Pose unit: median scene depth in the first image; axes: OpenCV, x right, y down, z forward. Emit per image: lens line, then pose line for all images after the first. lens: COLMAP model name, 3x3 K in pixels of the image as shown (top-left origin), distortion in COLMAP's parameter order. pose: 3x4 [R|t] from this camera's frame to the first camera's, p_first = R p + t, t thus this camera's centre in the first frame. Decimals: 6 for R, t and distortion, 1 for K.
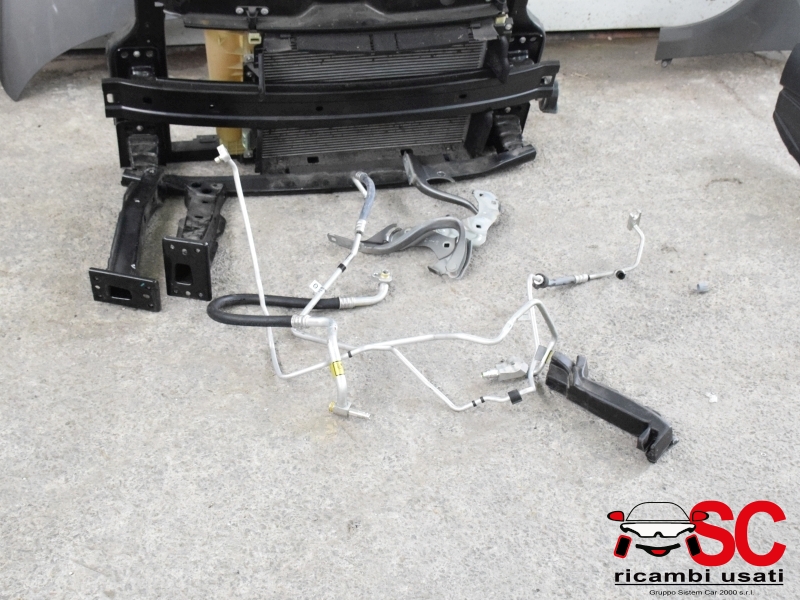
lens RADIAL K [[1165.9, 0, 401.5], [0, 1165.9, 307.7], [0, 0, 1]] dist [-0.019415, 0.000000]
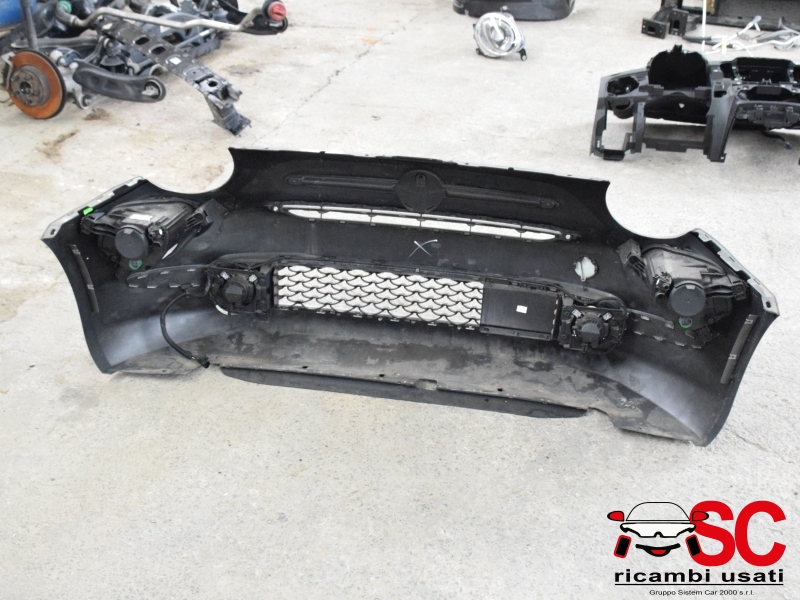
lens RADIAL K [[1005.1, 0, 400.0], [0, 1005.1, 301.1], [0, 0, 1]] dist [-0.025876, 0.000000]
pose [[0.876974, 0.221171, -0.426614, 0.338954], [-0.272184, 0.960266, -0.061683, 0.799484], [0.396021, 0.170212, 0.902328, -1.097282]]
